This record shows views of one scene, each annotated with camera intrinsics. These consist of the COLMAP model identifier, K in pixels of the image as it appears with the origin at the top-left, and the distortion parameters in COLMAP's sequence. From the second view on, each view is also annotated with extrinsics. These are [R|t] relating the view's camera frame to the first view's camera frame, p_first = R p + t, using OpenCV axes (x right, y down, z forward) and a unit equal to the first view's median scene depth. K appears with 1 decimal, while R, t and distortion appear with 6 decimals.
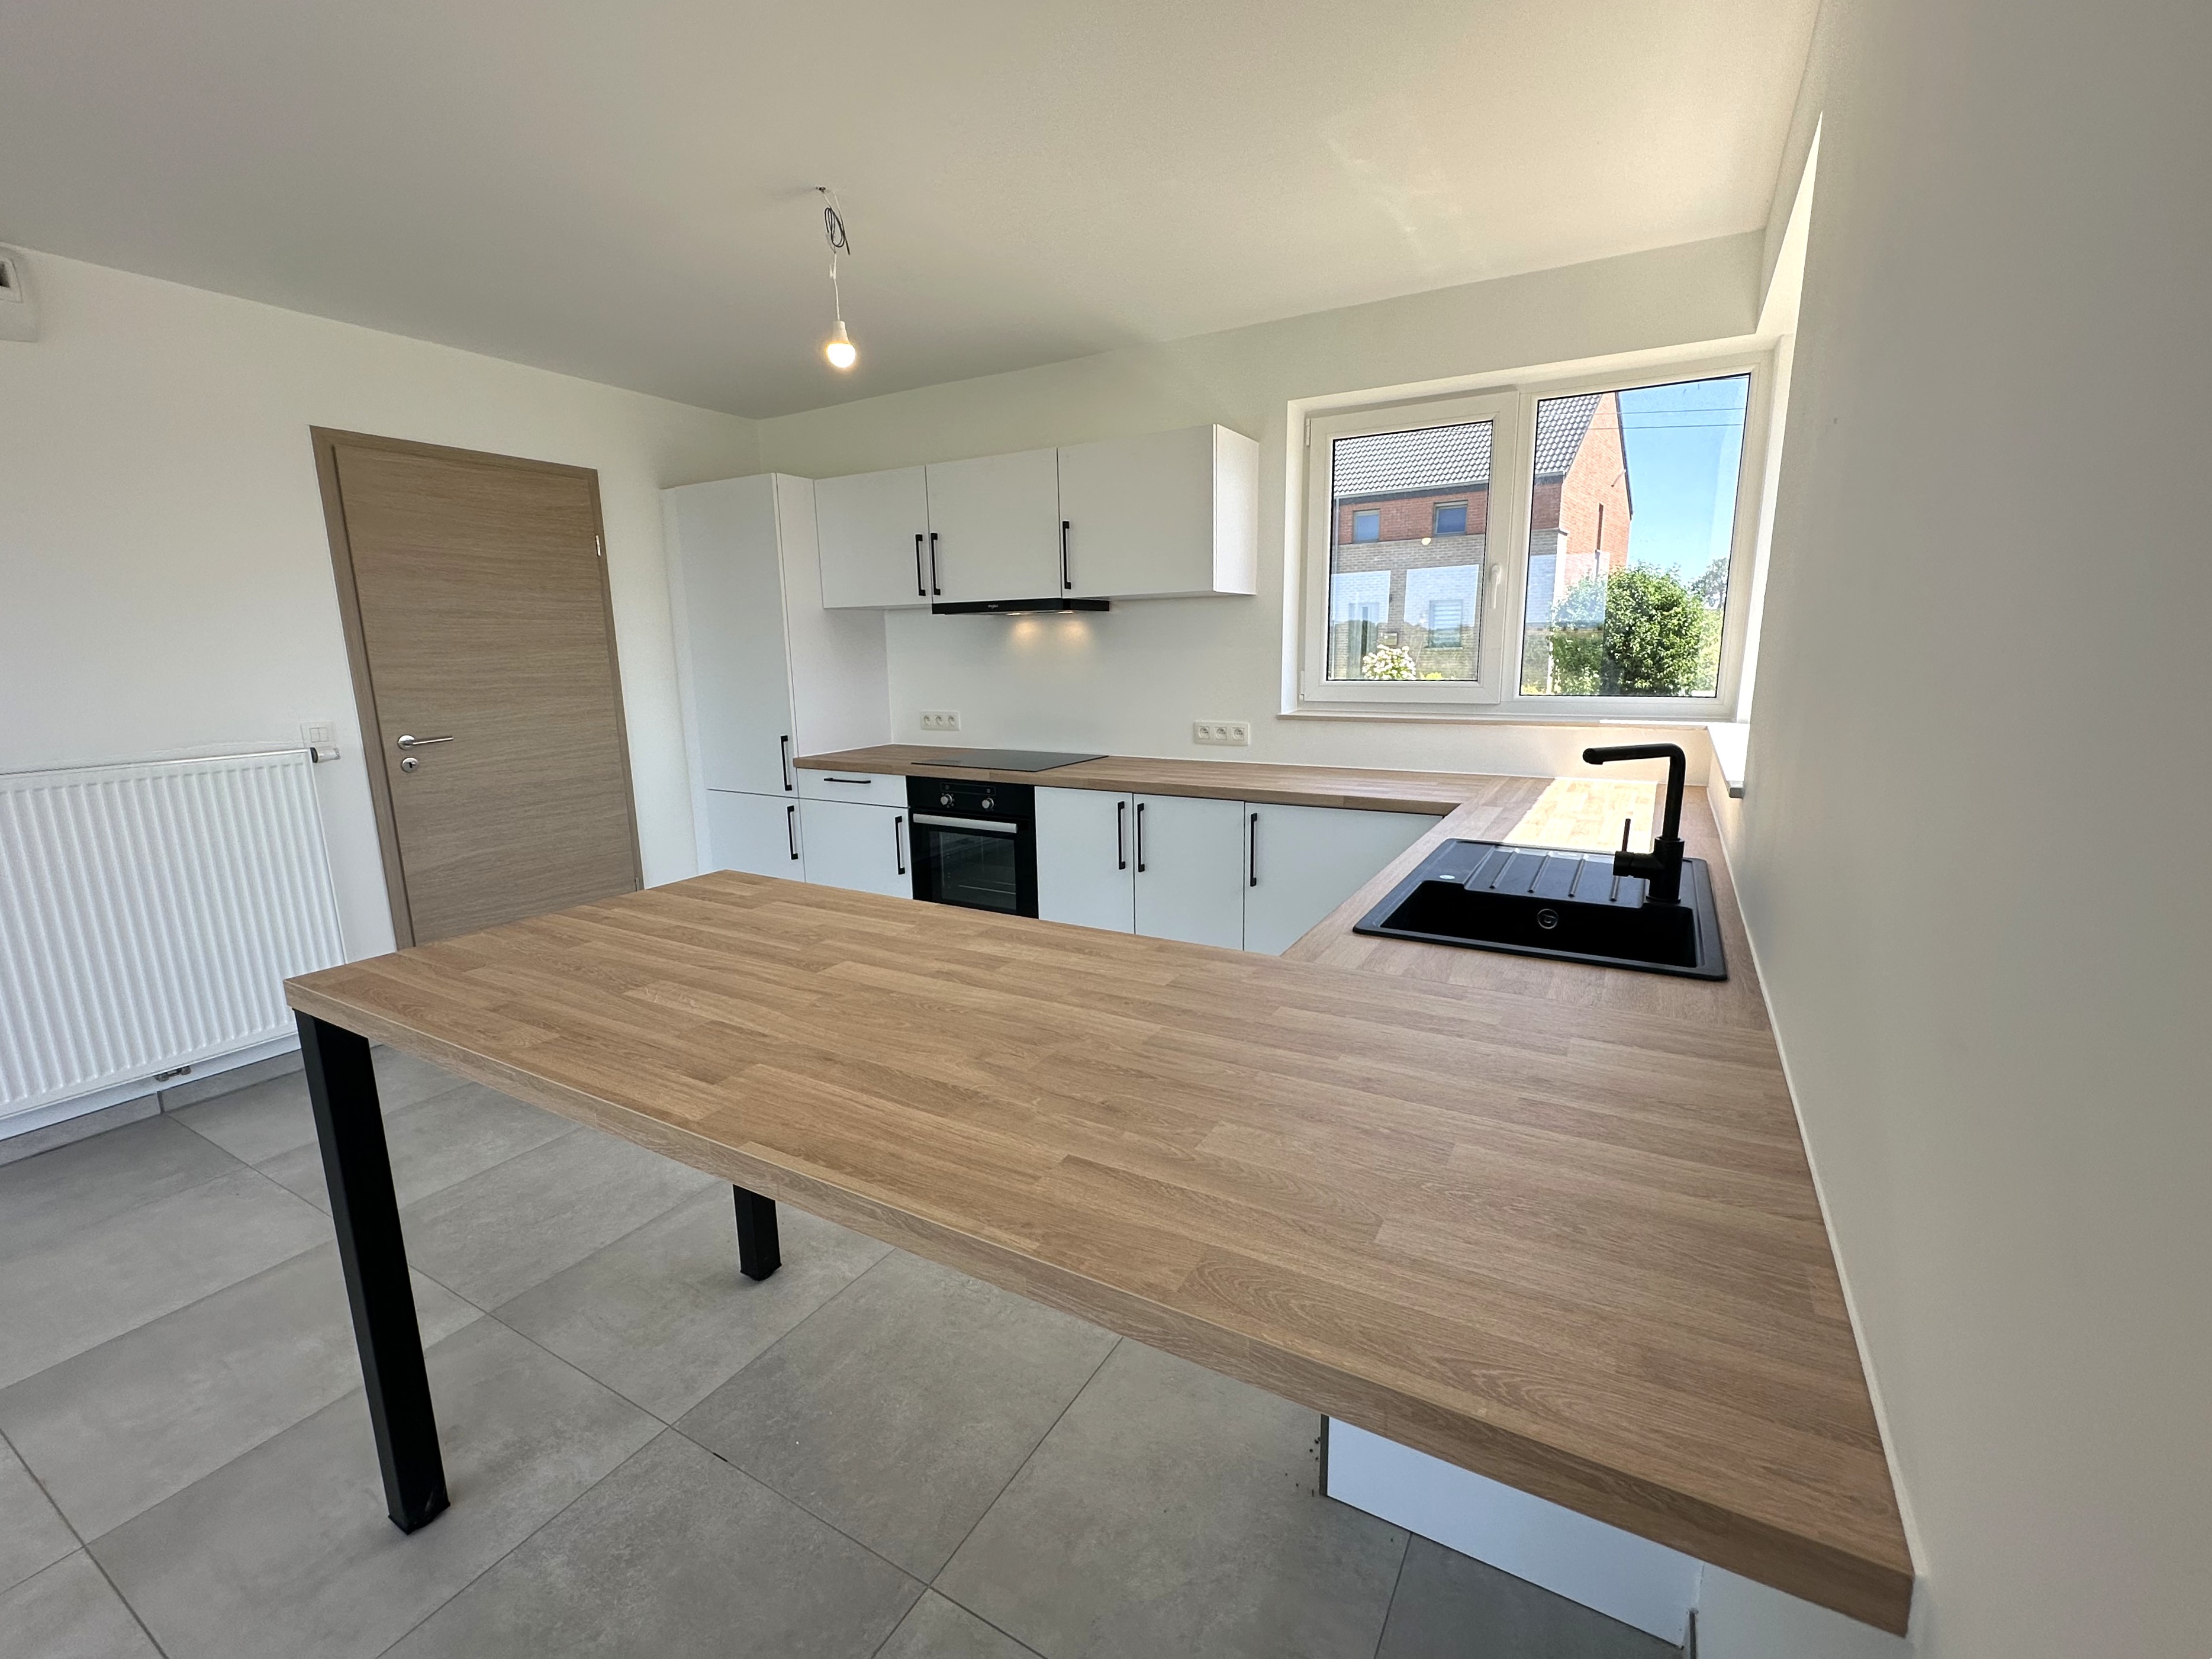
lens RADIAL K [[949.8, 0, 1109.4], [0, 949.8, 829.1], [0, 0, 1]] dist [-0.003017, 0.000418]
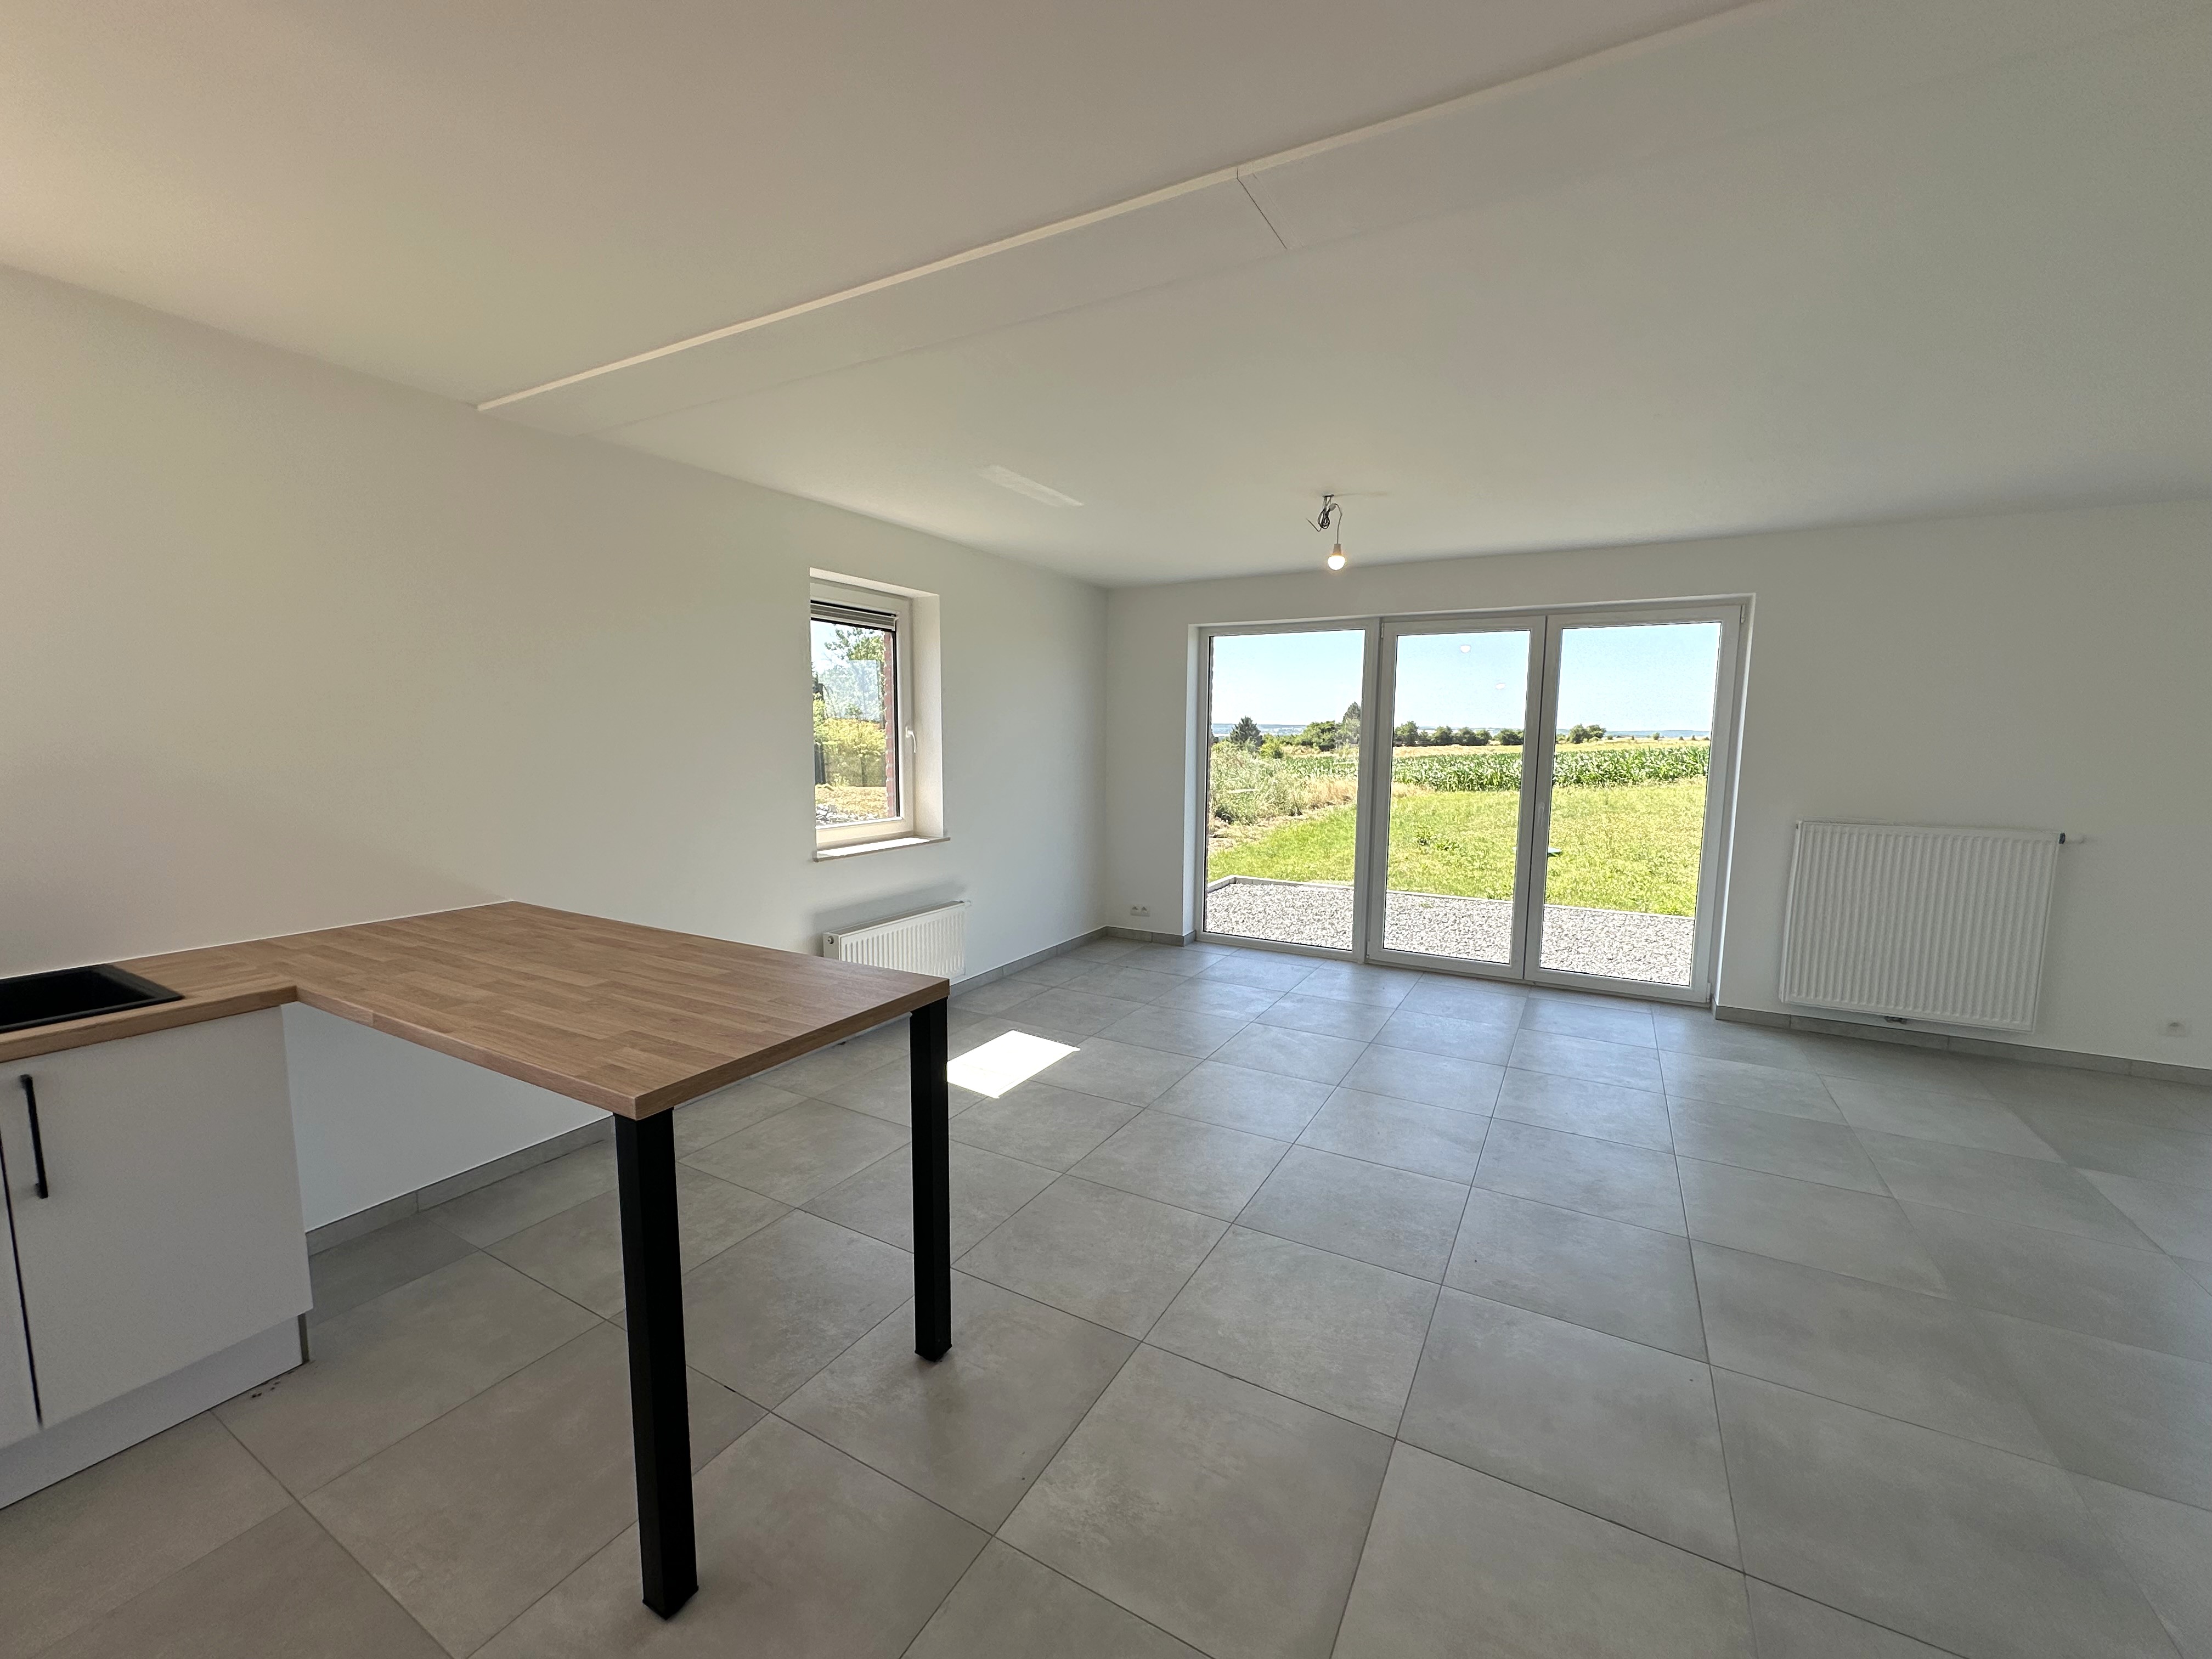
lens RADIAL K [[881.6, 0, 1107.6], [0, 881.6, 829.6], [0, 0, 1]] dist [-0.002184, 0.000293]
pose [[-0.999894, 0.009019, -0.011416, -0.441423], [0.005150, 0.953281, 0.302041, -0.207435], [0.013607, 0.301950, -0.953227, 0.920411]]
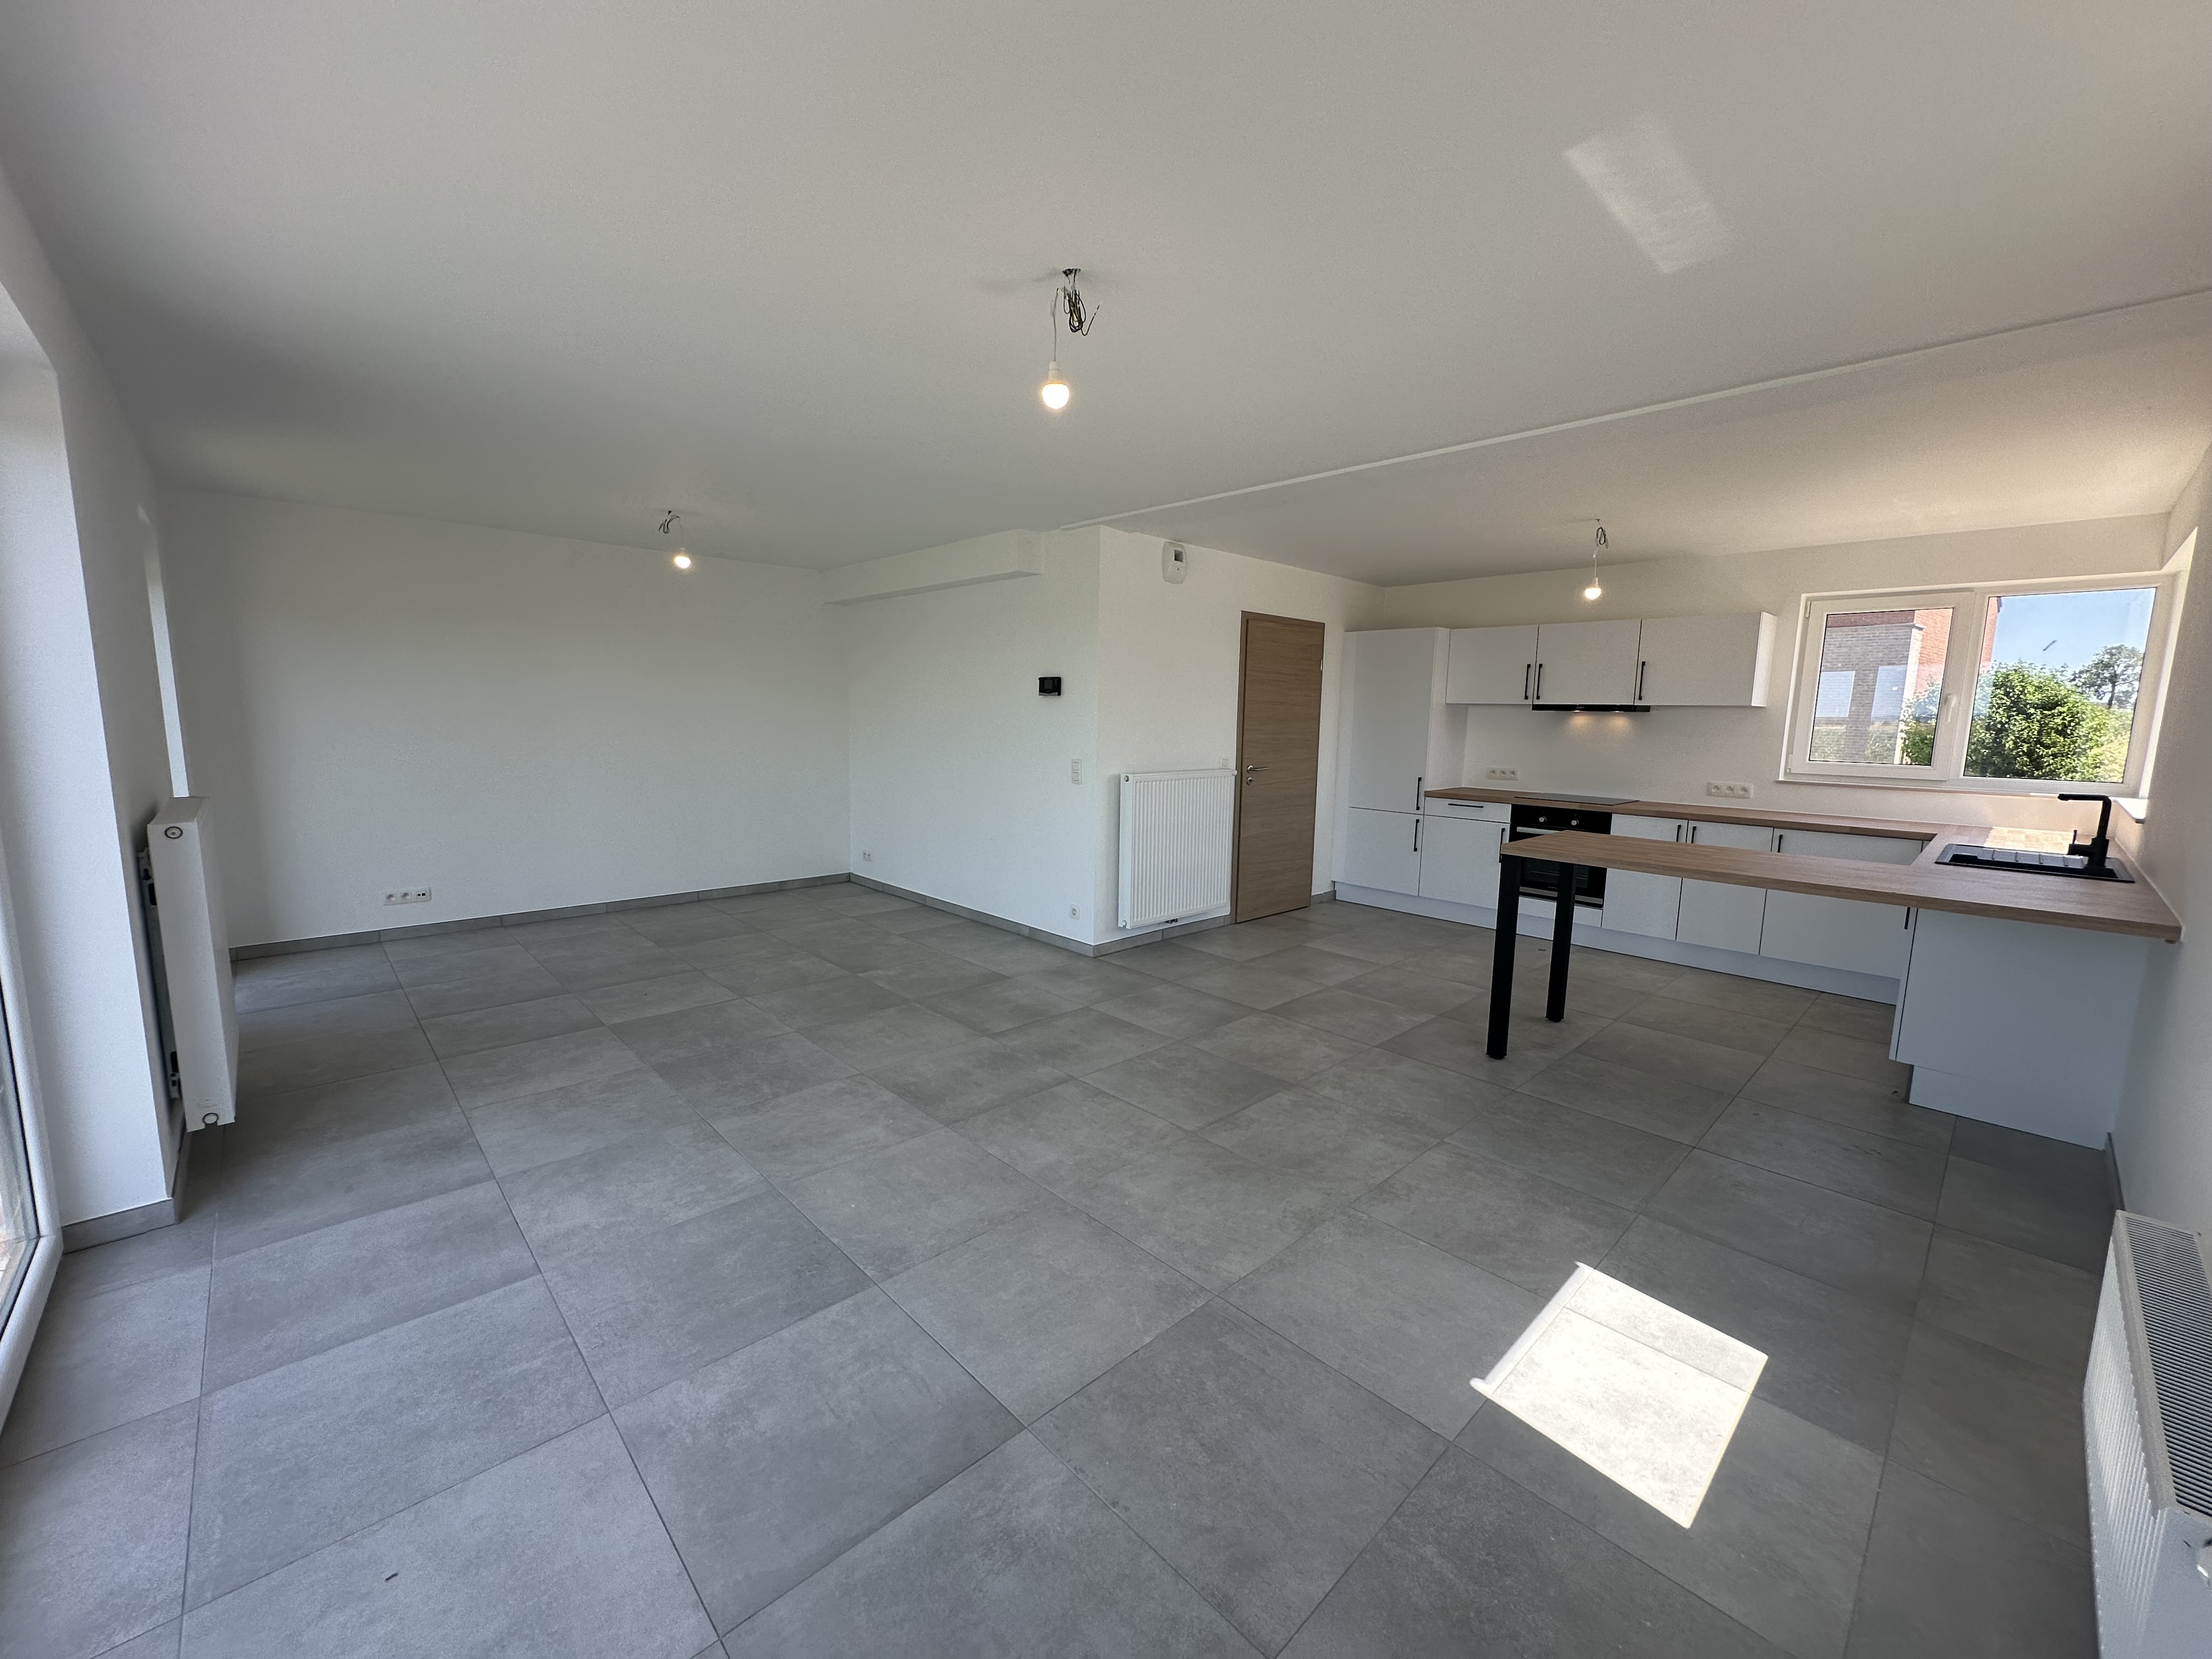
lens RADIAL K [[881.6, 0, 1109.3], [0, 881.6, 831.2], [0, 0, 1]] dist [-0.002184, 0.000293]
pose [[0.959246, 0.071076, -0.273488, -0.505824], [-0.087159, 0.995080, -0.047097, 0.138403], [0.268795, 0.069015, 0.960722, -0.754843]]
